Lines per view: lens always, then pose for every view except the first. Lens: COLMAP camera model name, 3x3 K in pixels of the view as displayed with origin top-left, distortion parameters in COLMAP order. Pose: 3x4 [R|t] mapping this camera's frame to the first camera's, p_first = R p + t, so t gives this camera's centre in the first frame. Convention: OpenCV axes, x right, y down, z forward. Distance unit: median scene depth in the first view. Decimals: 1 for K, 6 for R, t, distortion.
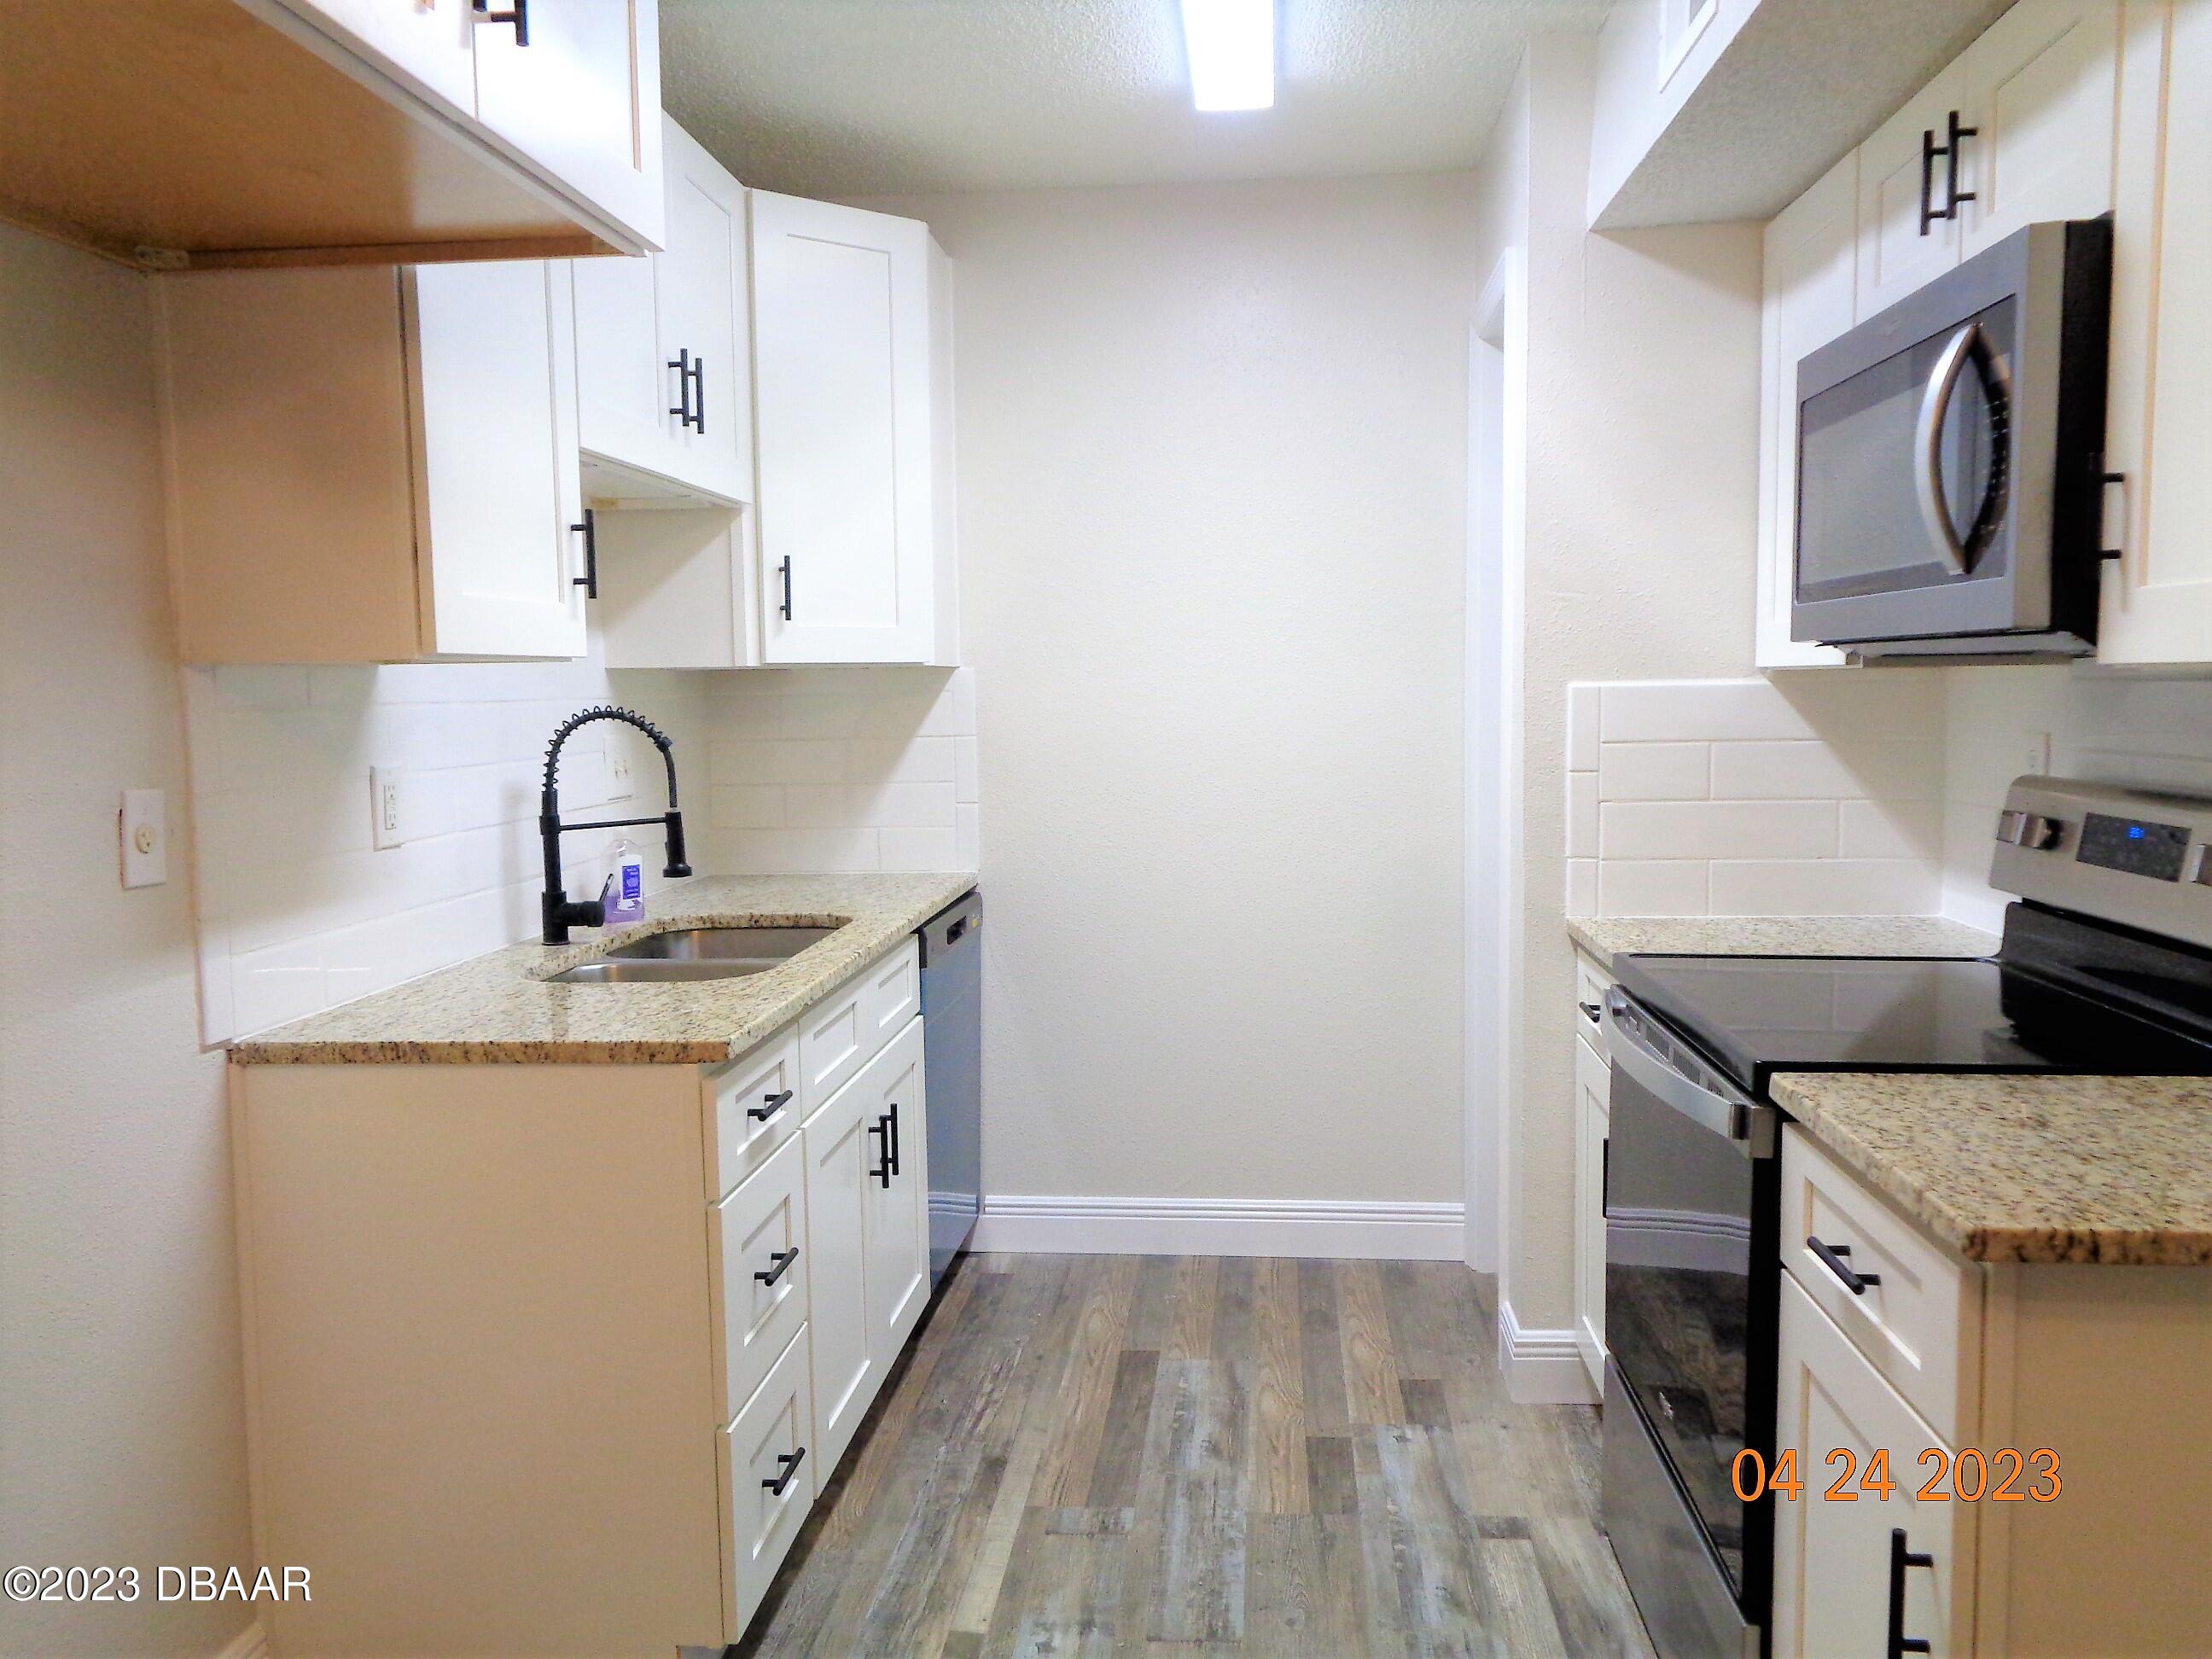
lens RADIAL K [[1680.2, 0, 1108.4], [0, 1680.2, 829.0], [0, 0, 1]] dist [0.013739, 0.001951]
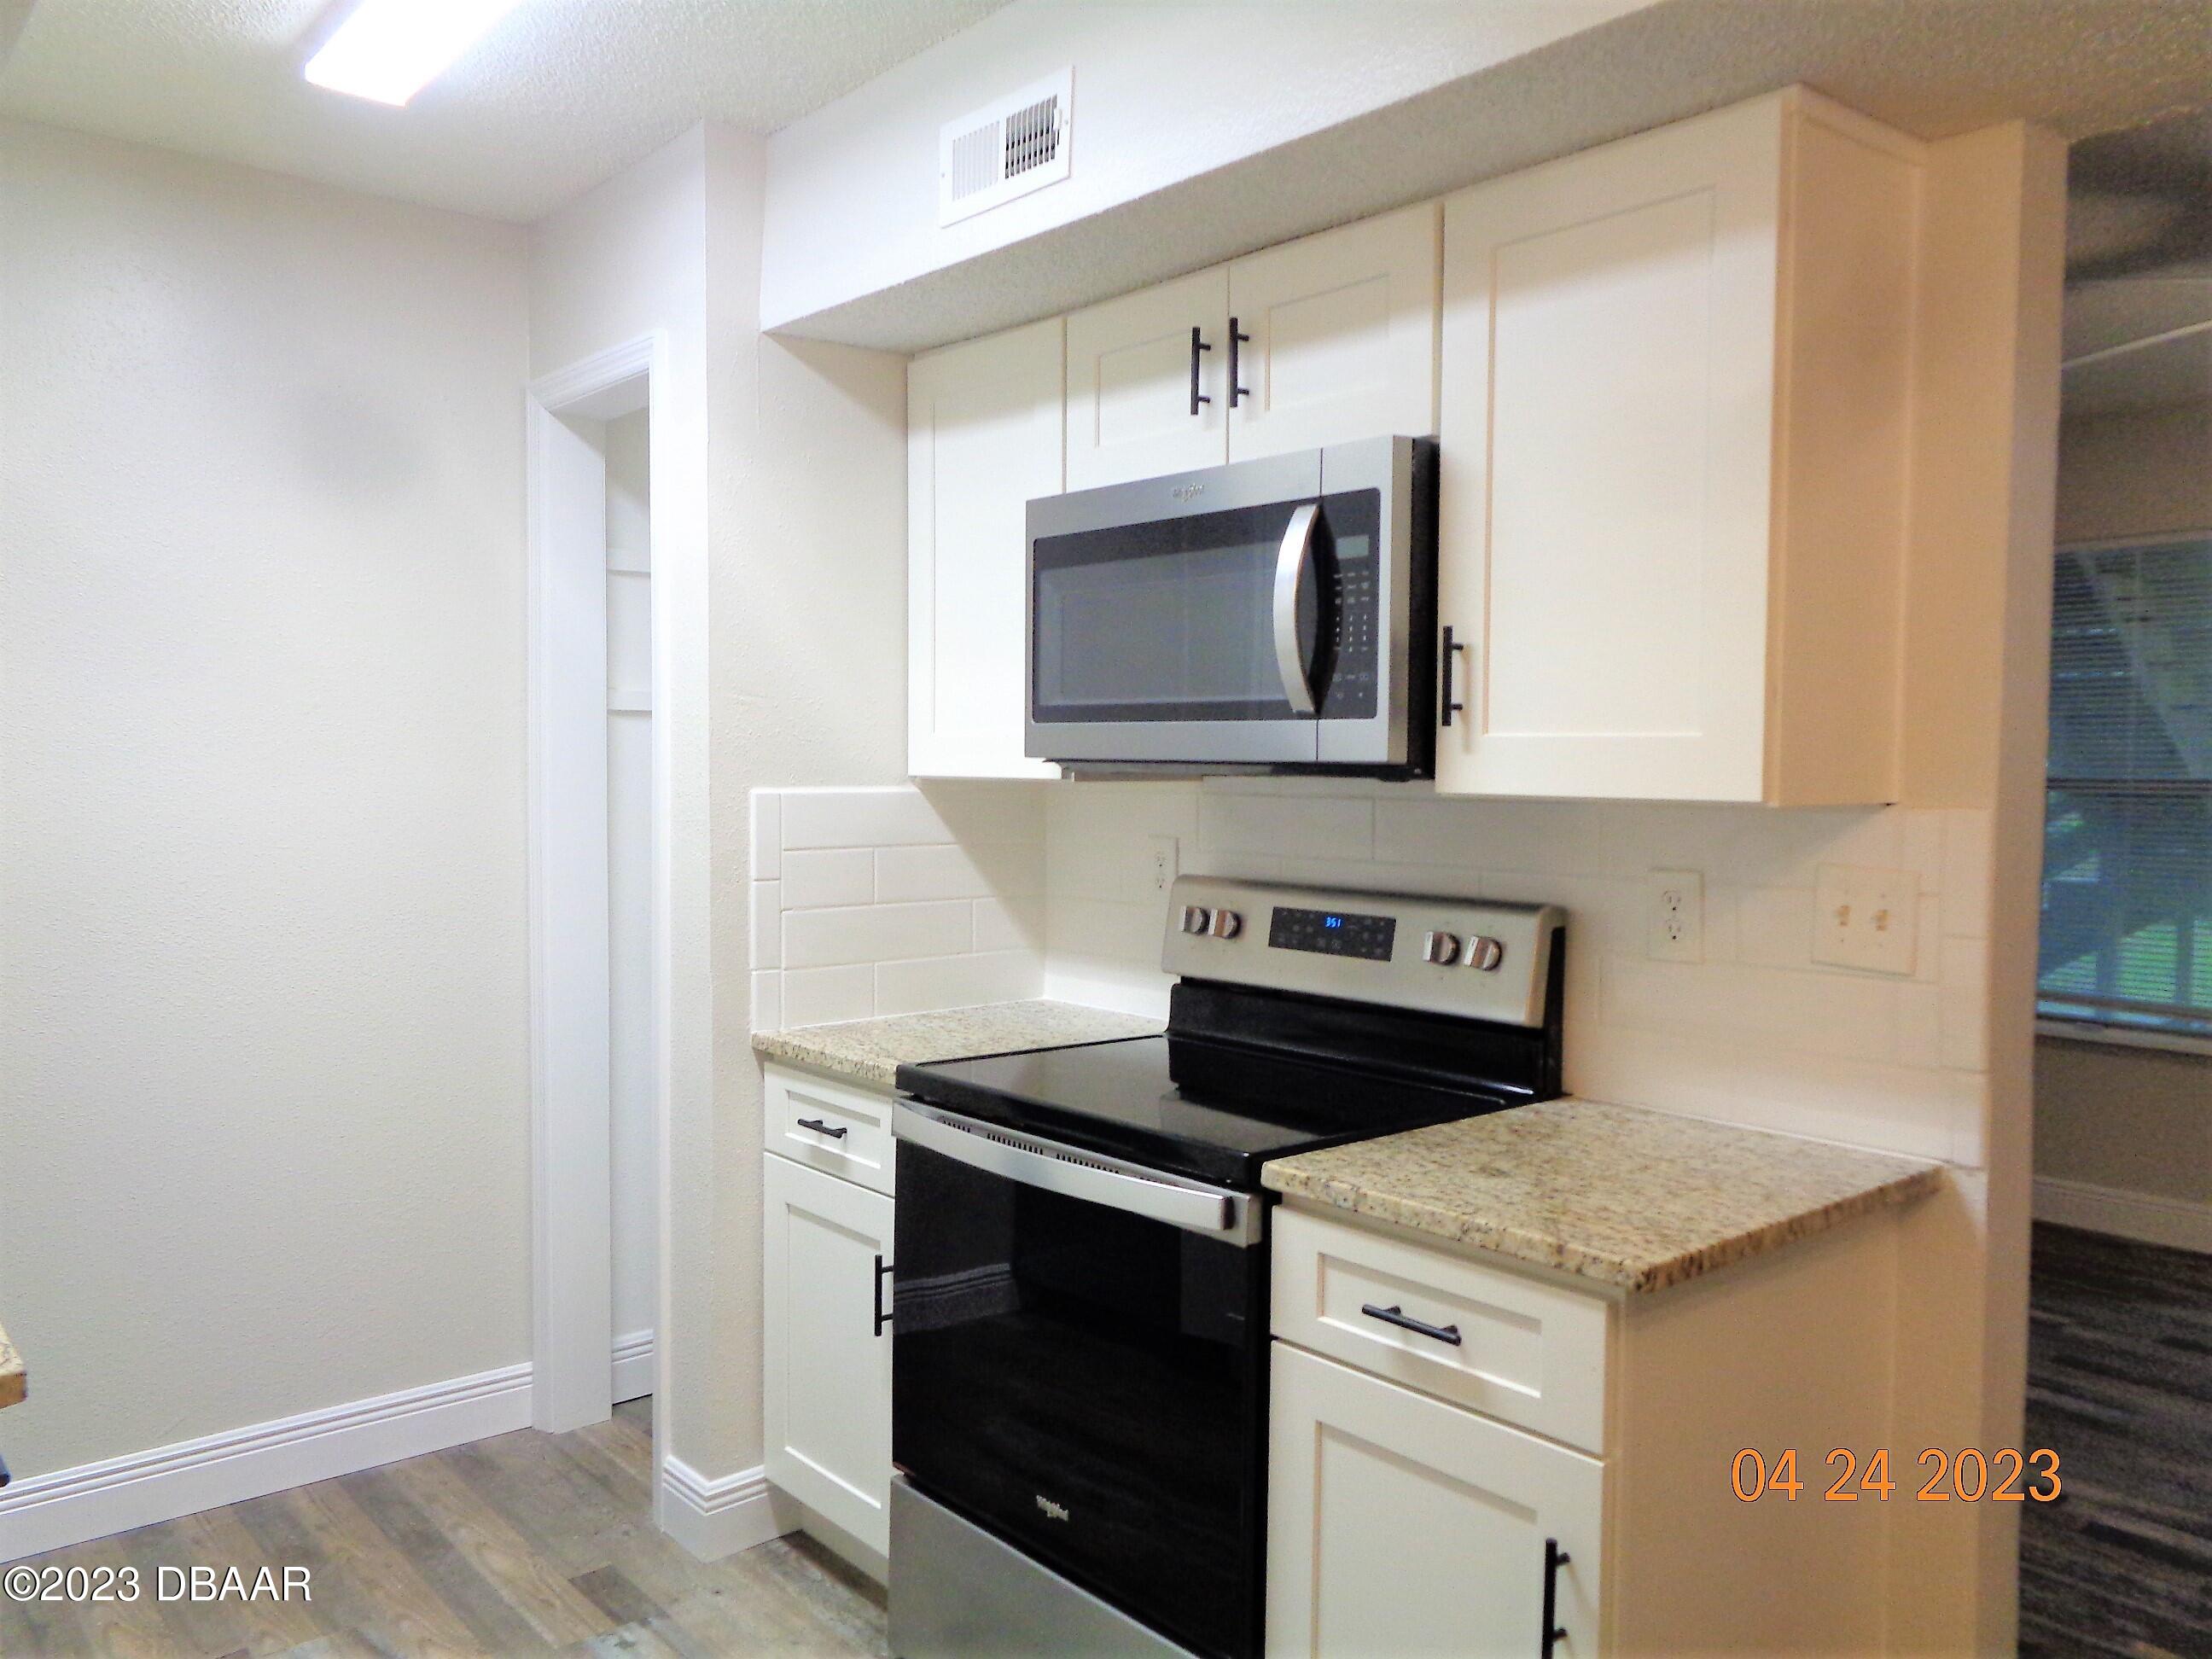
lens RADIAL K [[1680.2, 0, 1108.4], [0, 1680.2, 829.0], [0, 0, 1]] dist [0.013739, 0.001951]
pose [[0.699877, -0.012657, 0.714151, -0.304165], [0.046373, 0.998539, -0.027750, -0.030970], [-0.712756, 0.052539, 0.699441, 0.198858]]
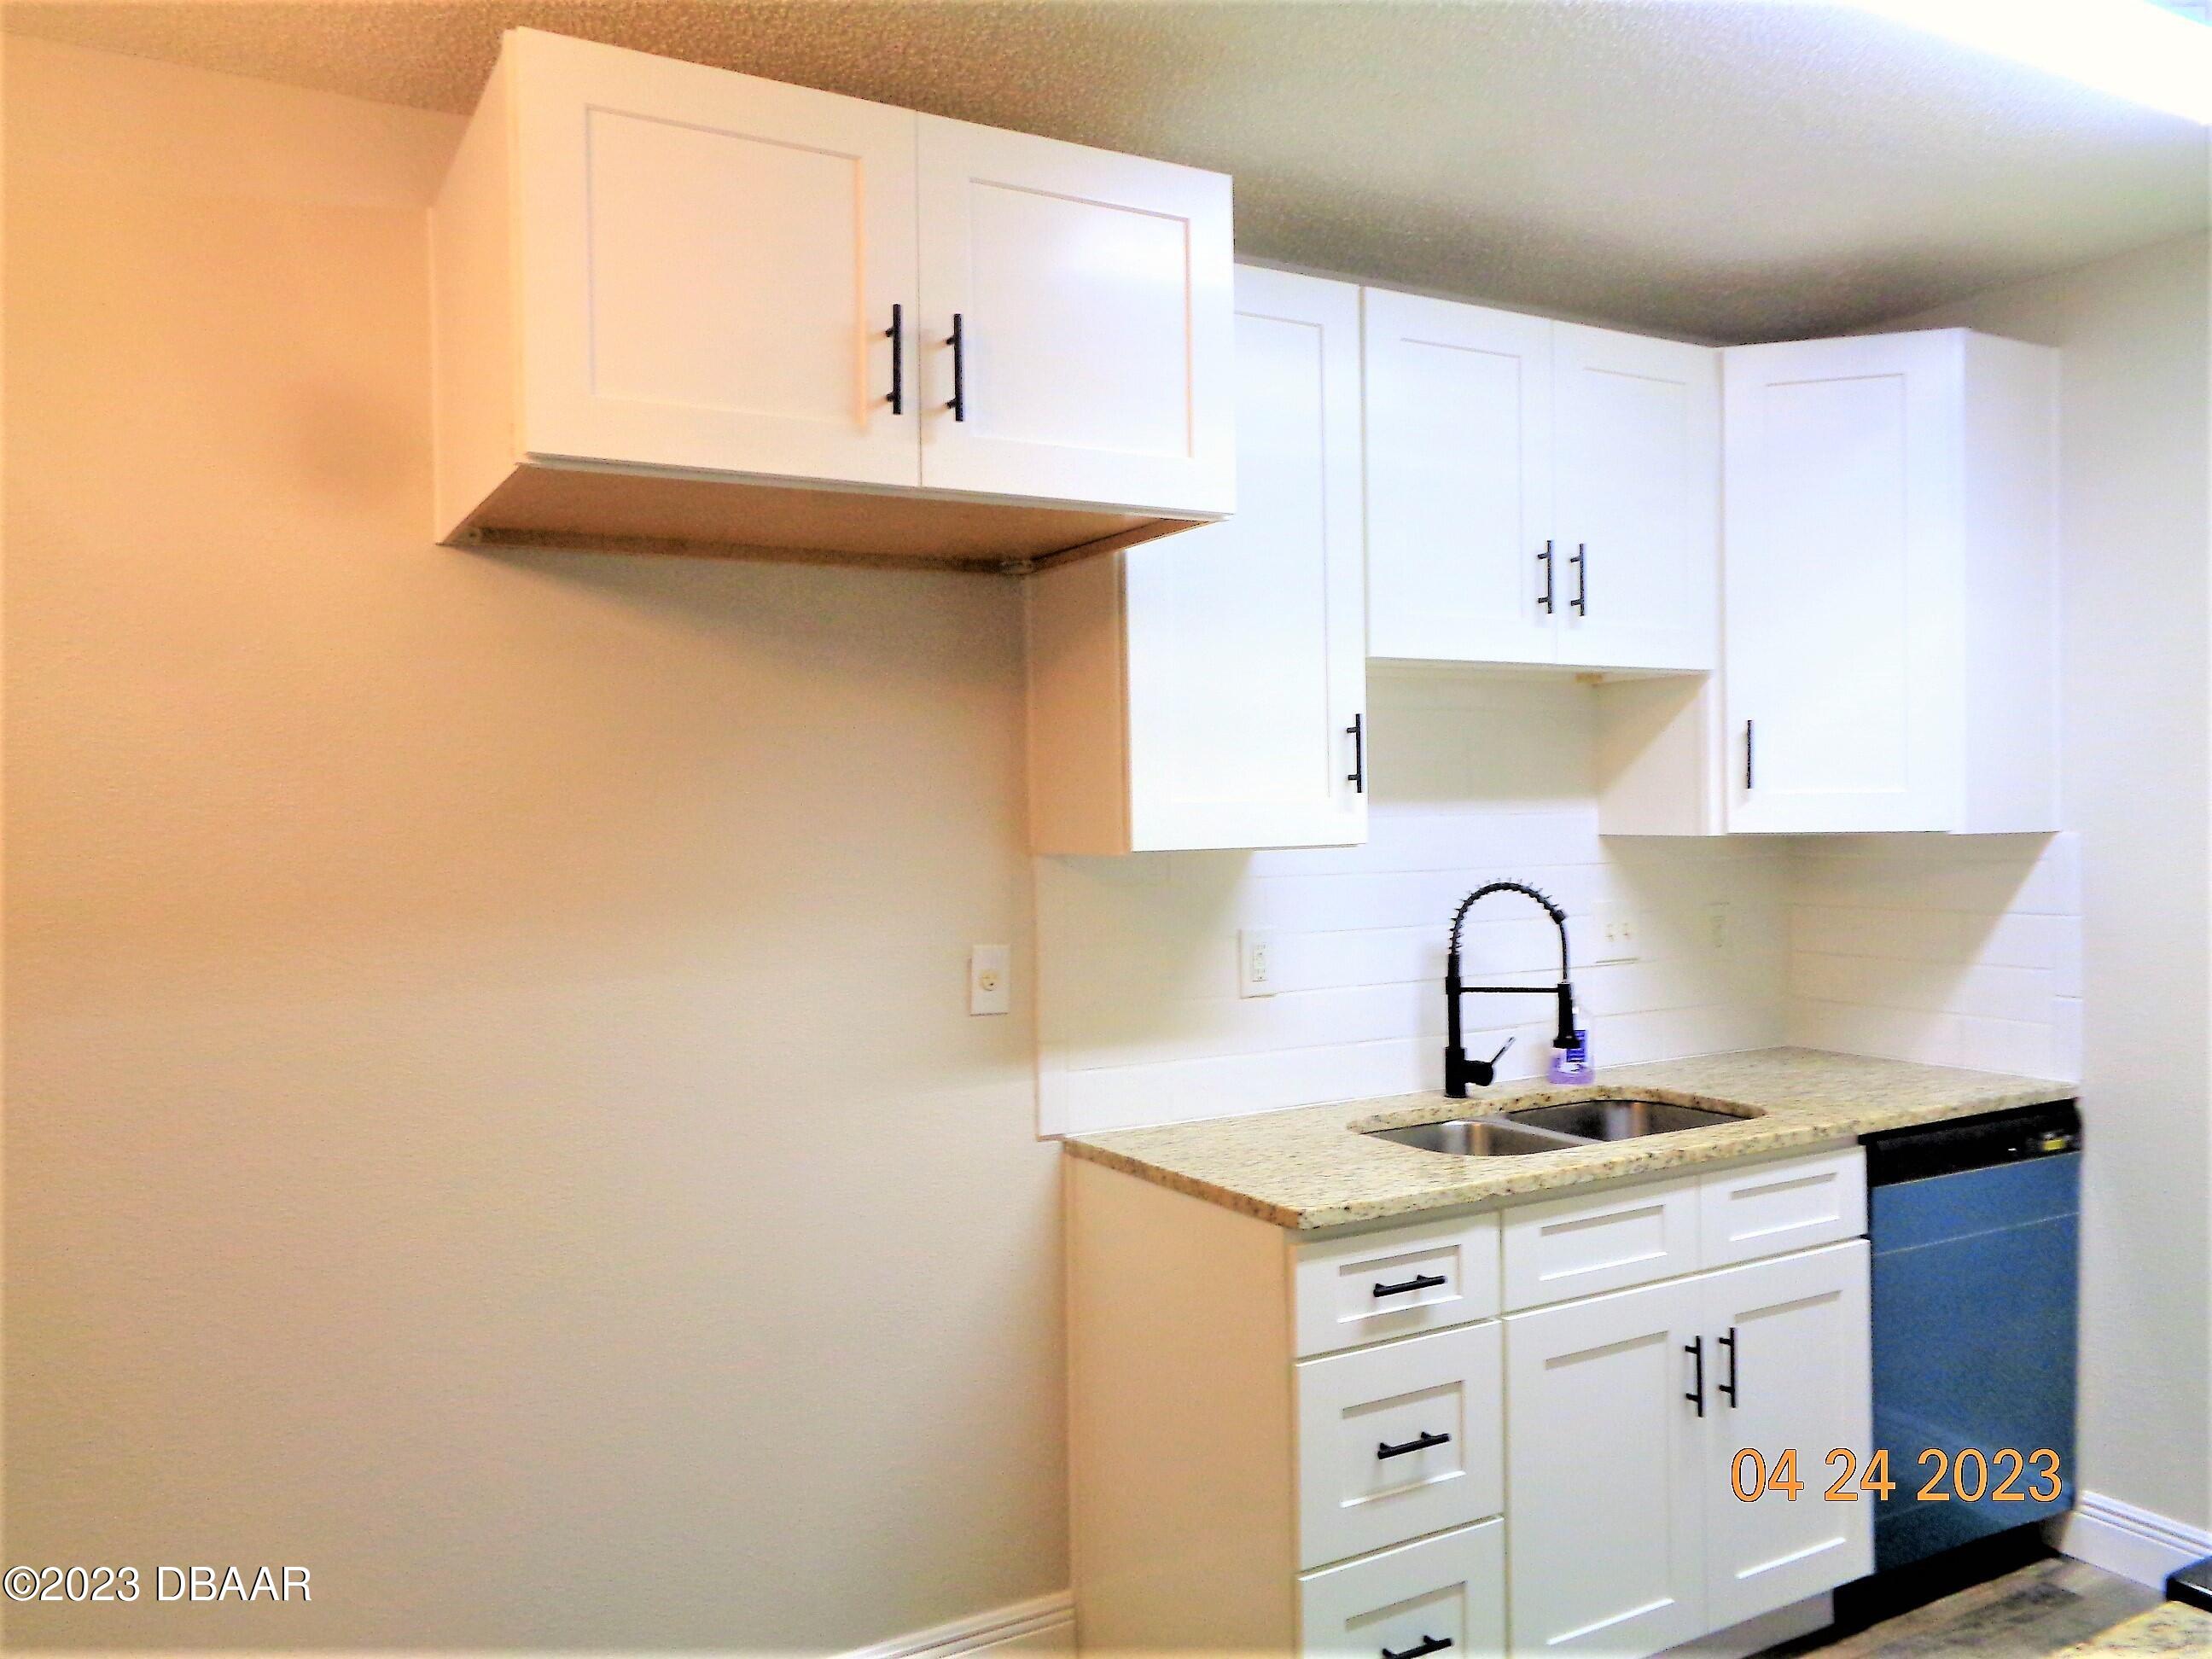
lens RADIAL K [[1672.1, 0, 1095.0], [0, 1672.1, 833.7], [0, 0, 1]] dist [0.004596, 0.000888]
pose [[0.577185, 0.018893, -0.816395, 0.445702], [-0.064539, 0.997661, -0.022541, -0.065618], [0.814059, 0.065700, 0.577054, 0.195733]]
